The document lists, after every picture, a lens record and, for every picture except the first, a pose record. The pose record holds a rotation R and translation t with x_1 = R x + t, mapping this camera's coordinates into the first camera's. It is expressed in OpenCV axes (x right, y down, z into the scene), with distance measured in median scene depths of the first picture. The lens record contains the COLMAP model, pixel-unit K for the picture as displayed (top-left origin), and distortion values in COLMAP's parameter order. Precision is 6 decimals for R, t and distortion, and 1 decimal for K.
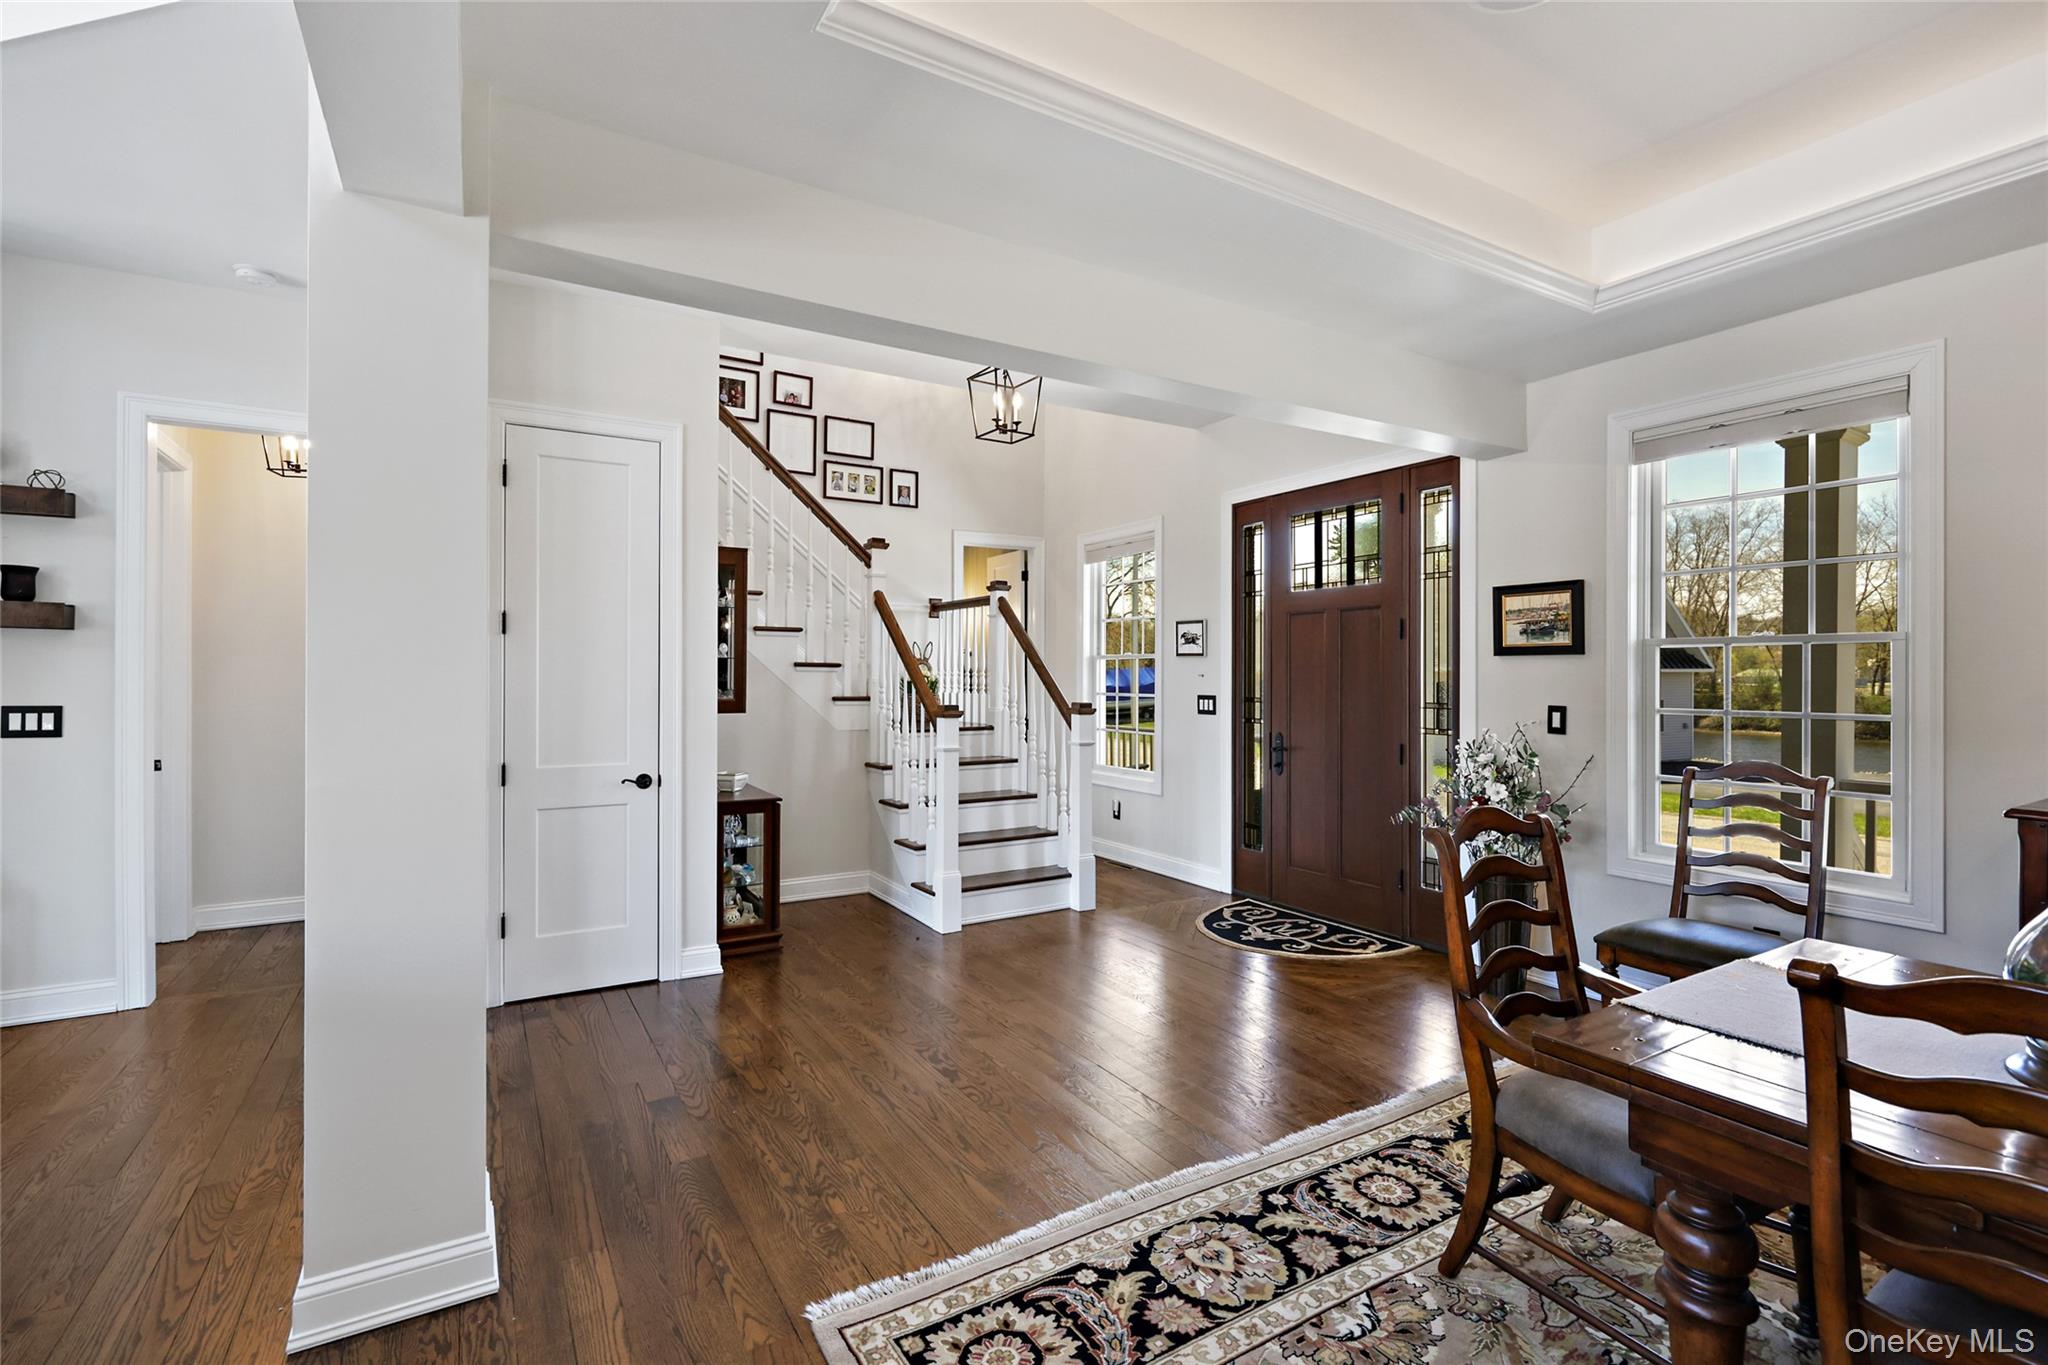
lens RADIAL K [[945.1, 0, 1029.2], [0, 945.1, 671.0], [0, 0, 1]] dist [0.003429, 0.000272]
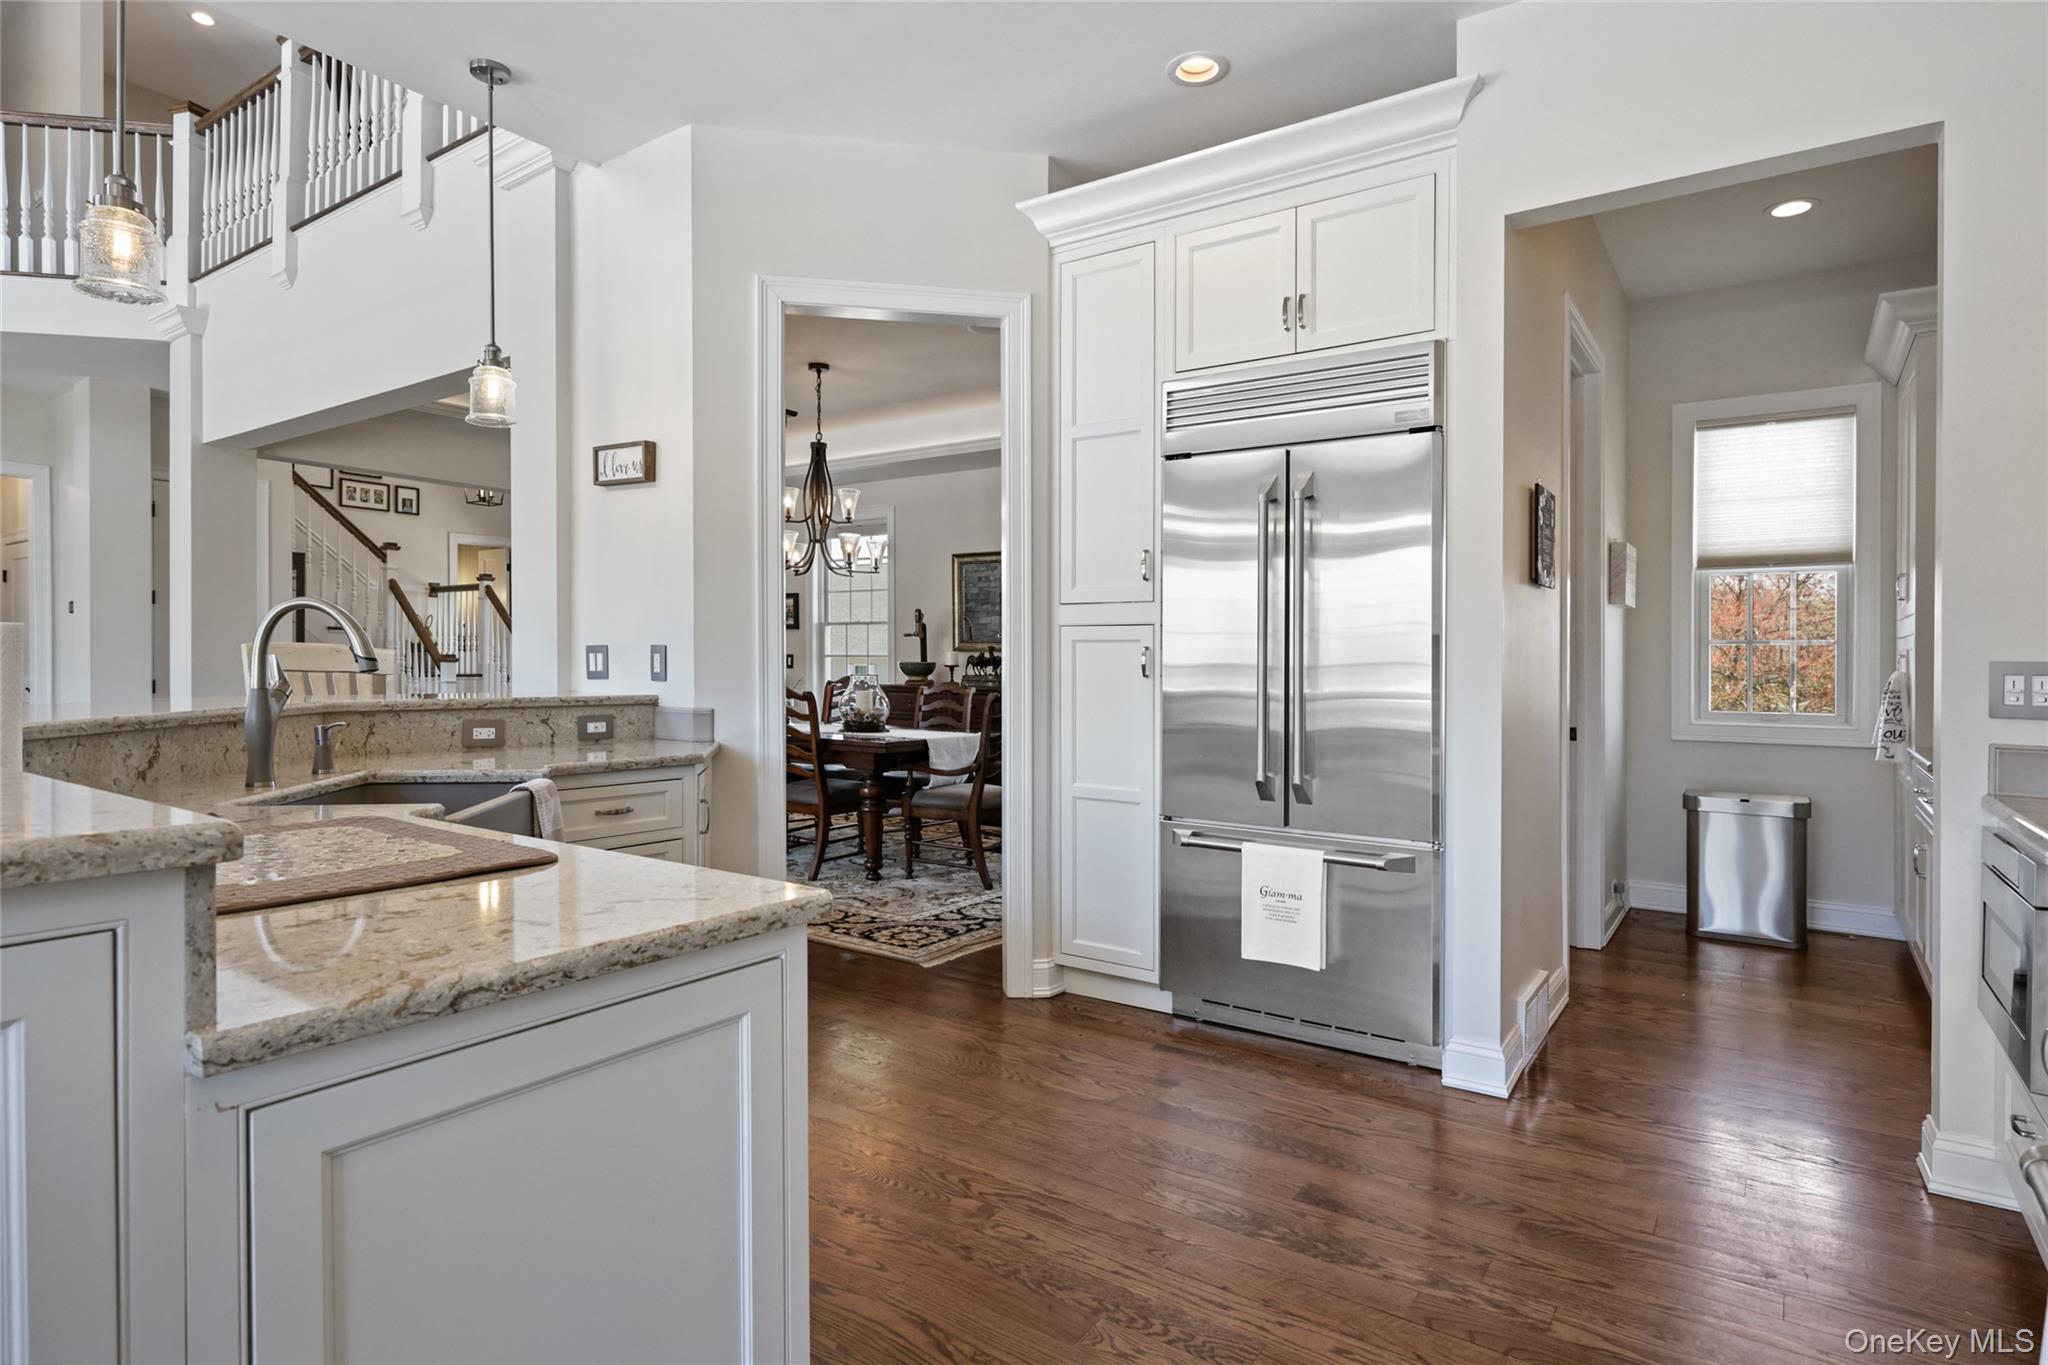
lens RADIAL K [[1069.3, 0, 1021.8], [0, 1069.3, 688.6], [0, 0, 1]] dist [0.036681, -0.039712]
pose [[0.914430, -0.002270, 0.404737, 0.075954], [-0.009638, 0.999579, 0.027381, 0.040802], [-0.404629, -0.028939, 0.914023, -1.260299]]
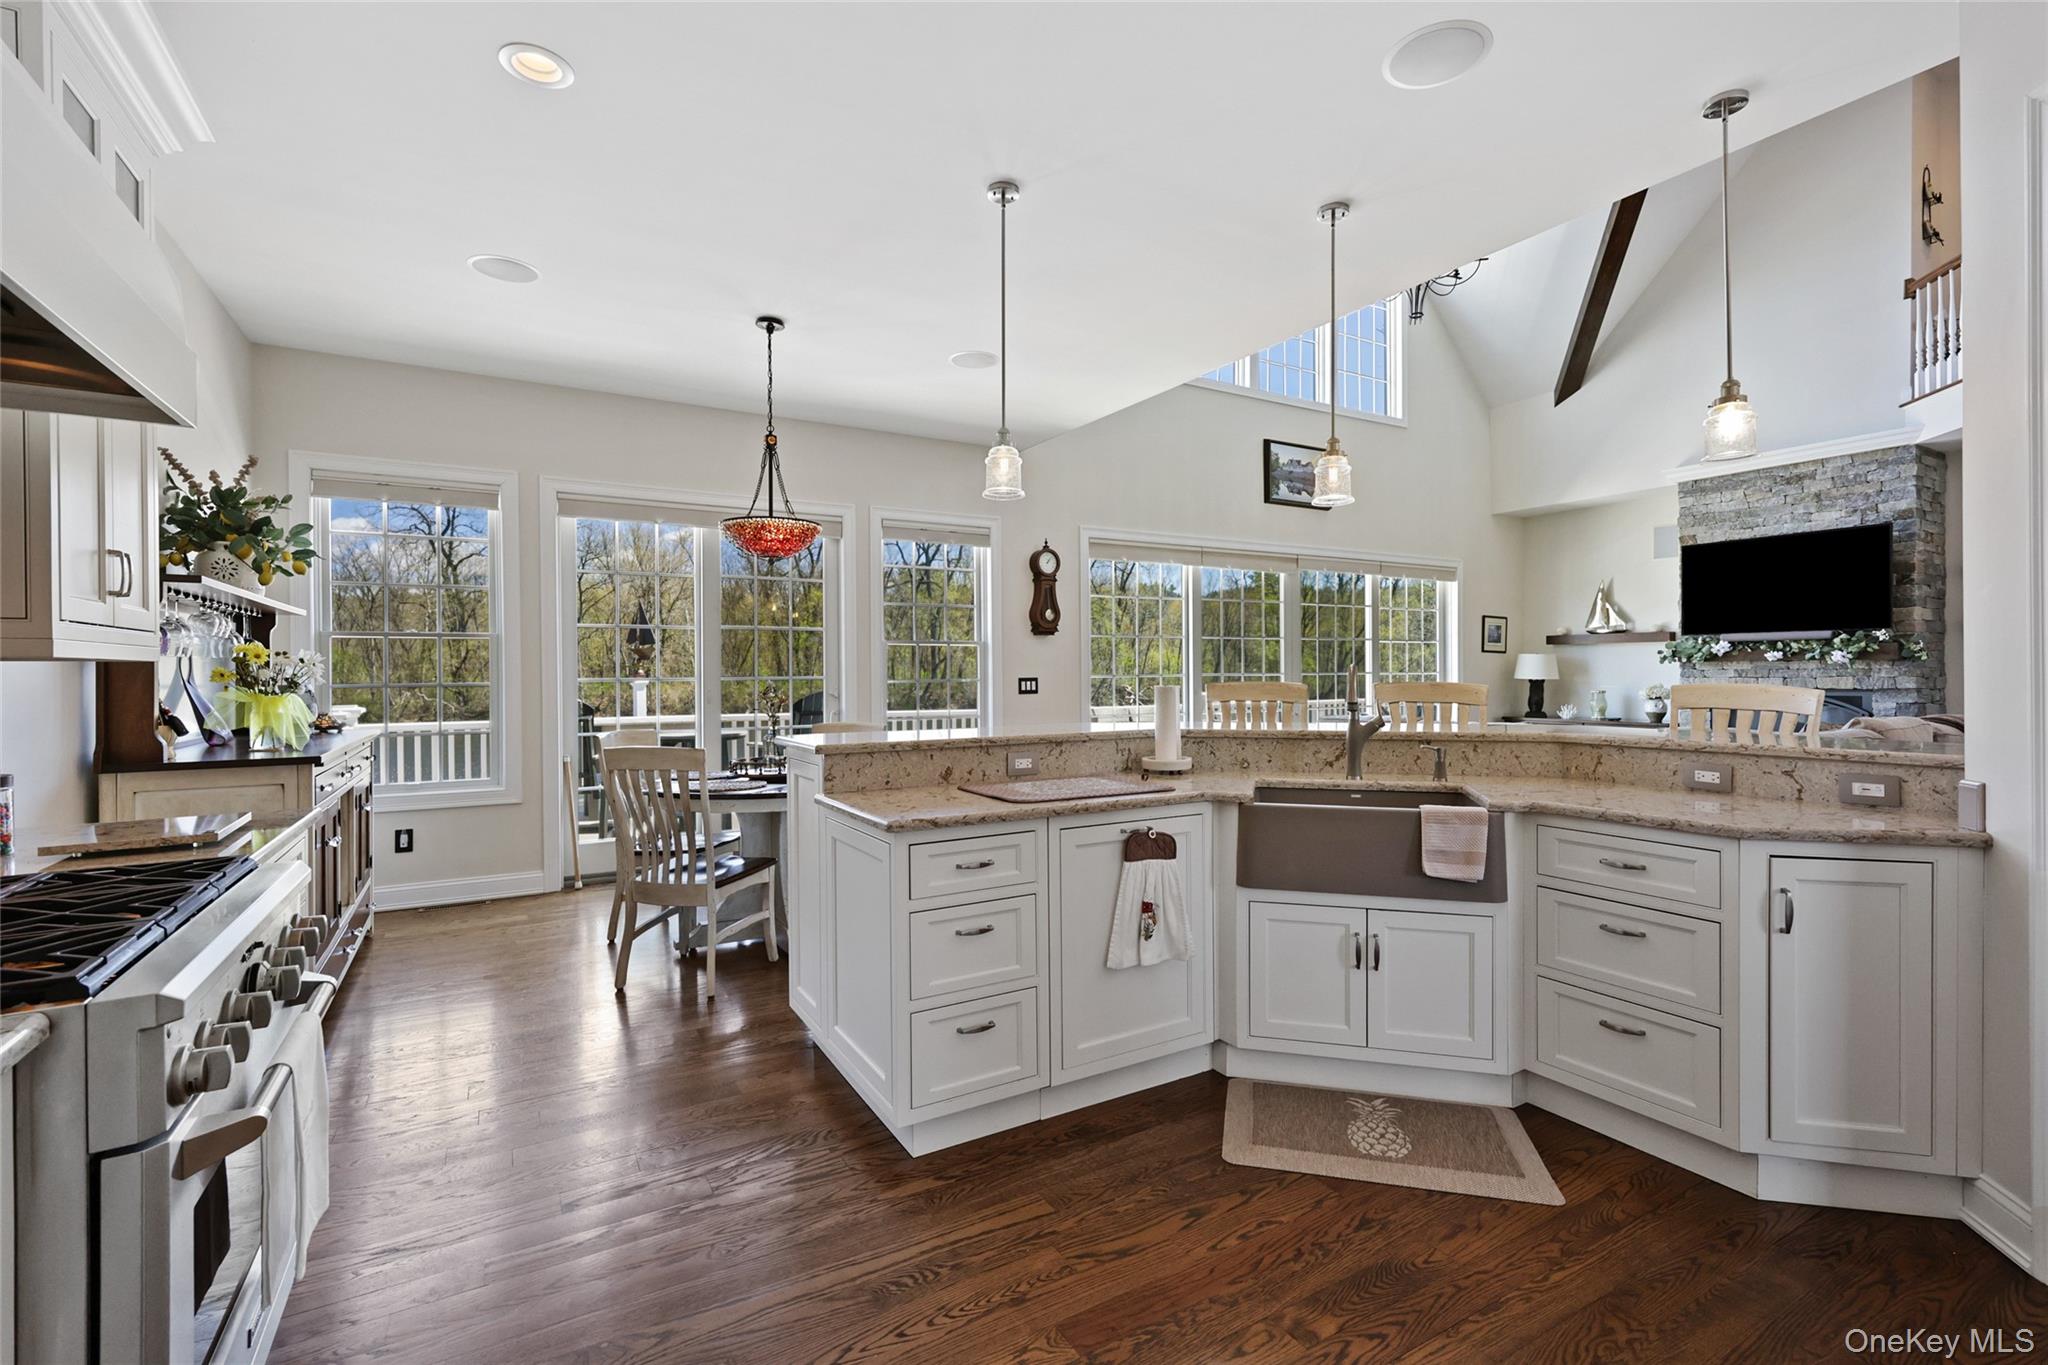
lens RADIAL K [[898.4, 0, 1047.3], [0, 898.4, 681.6], [0, 0, 1]] dist [0.000159, -0.000356]
pose [[-0.004337, 0.009838, -0.999942, 0.657073], [0.009418, 0.999908, 0.009797, 0.019407], [0.999946, -0.009375, -0.004430, -0.890729]]
